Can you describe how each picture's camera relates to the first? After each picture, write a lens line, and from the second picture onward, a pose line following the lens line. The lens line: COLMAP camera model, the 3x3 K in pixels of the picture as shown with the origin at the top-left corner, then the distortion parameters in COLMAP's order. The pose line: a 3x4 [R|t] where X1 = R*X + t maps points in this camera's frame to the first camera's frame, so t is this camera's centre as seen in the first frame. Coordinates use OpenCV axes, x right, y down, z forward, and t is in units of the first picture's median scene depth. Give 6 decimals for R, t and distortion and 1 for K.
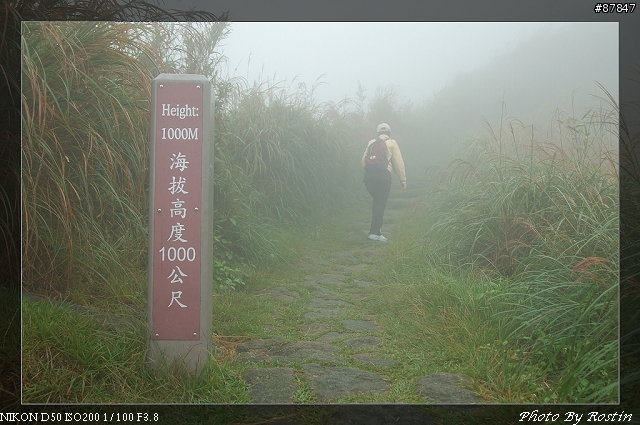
lens RADIAL K [[906.4, 0, 320.0], [0, 906.4, 212.5], [0, 0, 1]] dist [0.190617, 0.038530]
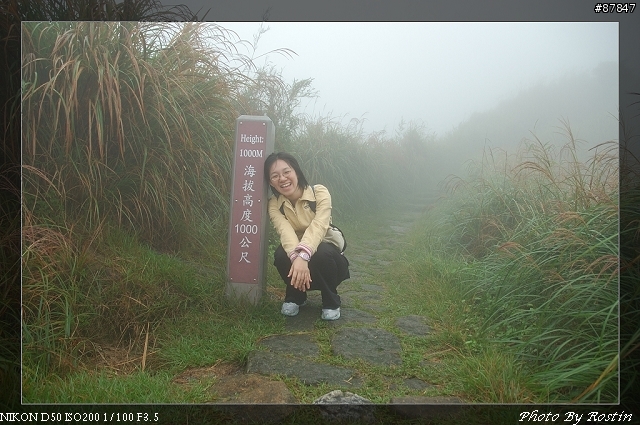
lens RADIAL K [[906.4, 0, 320.0], [0, 906.4, 212.5], [0, 0, 1]] dist [0.190617, 0.038530]
pose [[0.990612, 0.041837, -0.130147, 0.152653], [-0.043867, 0.998956, -0.012765, 0.027455], [0.129477, 0.018354, 0.991413, -0.479412]]
